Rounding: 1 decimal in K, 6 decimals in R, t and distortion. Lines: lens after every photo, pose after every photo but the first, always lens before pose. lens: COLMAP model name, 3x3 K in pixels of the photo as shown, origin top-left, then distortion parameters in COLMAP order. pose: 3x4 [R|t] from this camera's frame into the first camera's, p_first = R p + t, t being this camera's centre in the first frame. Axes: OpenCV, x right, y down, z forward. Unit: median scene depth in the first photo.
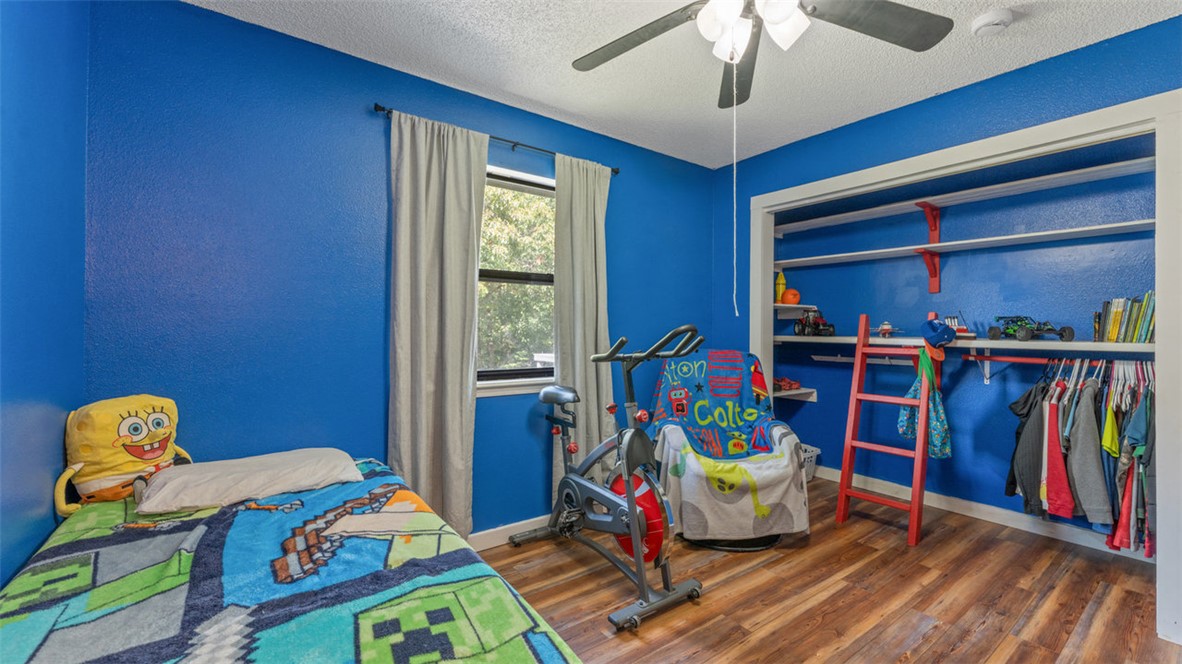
lens RADIAL K [[492.0, 0, 585.6], [0, 492.0, 332.1], [0, 0, 1]] dist [0.014605, -0.001053]
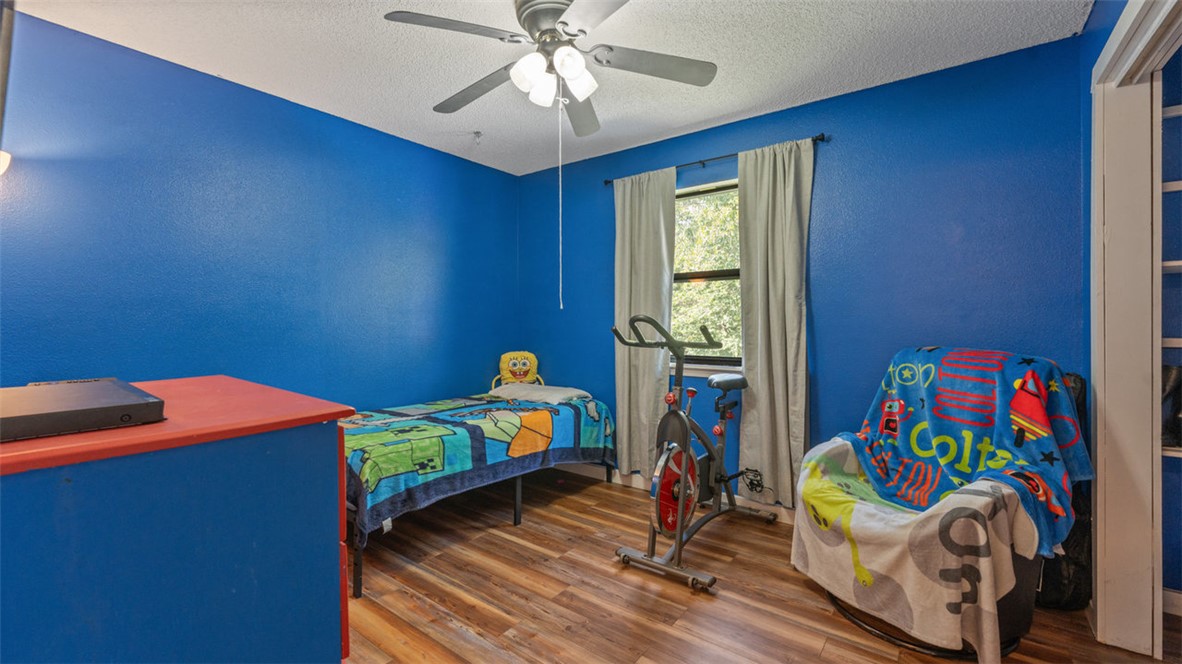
lens RADIAL K [[492.0, 0, 583.1], [0, 492.0, 328.8], [0, 0, 1]] dist [0.014605, -0.001053]
pose [[0.280744, 0.003786, -0.959775, 0.923310], [-0.002720, 0.999991, 0.003149, 0.009650], [0.959779, 0.001726, 0.280752, 0.415764]]
